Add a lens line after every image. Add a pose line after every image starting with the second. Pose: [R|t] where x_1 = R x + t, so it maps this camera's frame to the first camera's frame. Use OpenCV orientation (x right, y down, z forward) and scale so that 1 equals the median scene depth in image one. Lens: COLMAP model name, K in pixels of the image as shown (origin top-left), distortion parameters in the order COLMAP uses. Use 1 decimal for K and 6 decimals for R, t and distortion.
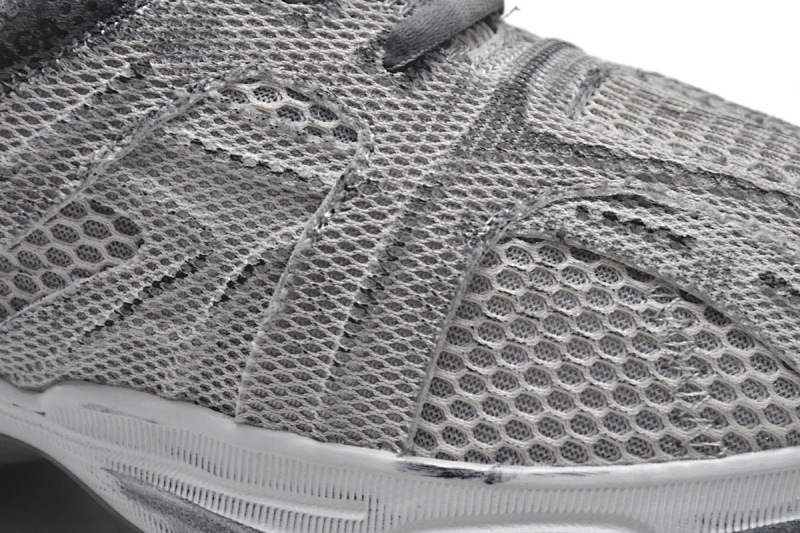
lens RADIAL K [[4824.5, 0, 400.2], [0, 4824.5, 266.4], [0, 0, 1]] dist [0.534050, 0.000000]
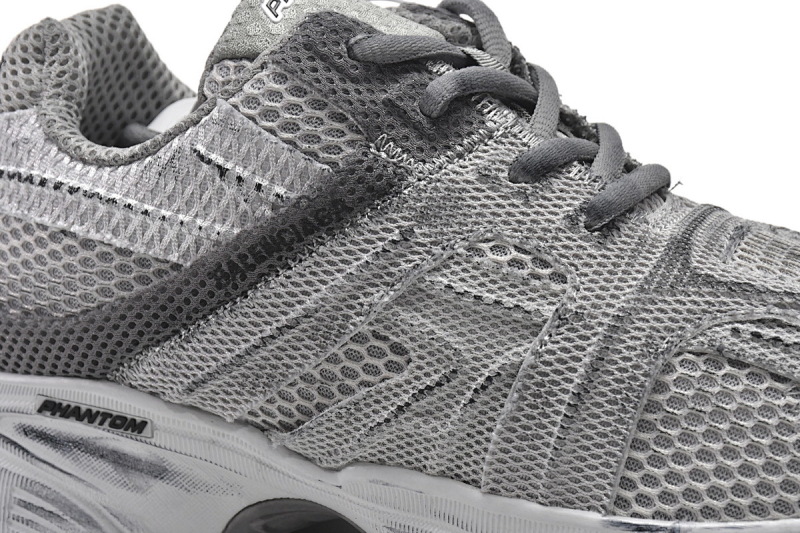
lens RADIAL K [[2773.3, 0, 400.3], [0, 2773.3, 265.8], [0, 0, 1]] dist [0.481416, 0.000000]
pose [[0.998770, -0.021080, -0.044879, -0.020458], [0.019975, 0.999490, -0.024933, -0.012278], [0.045381, 0.024006, 0.998681, 0.216886]]
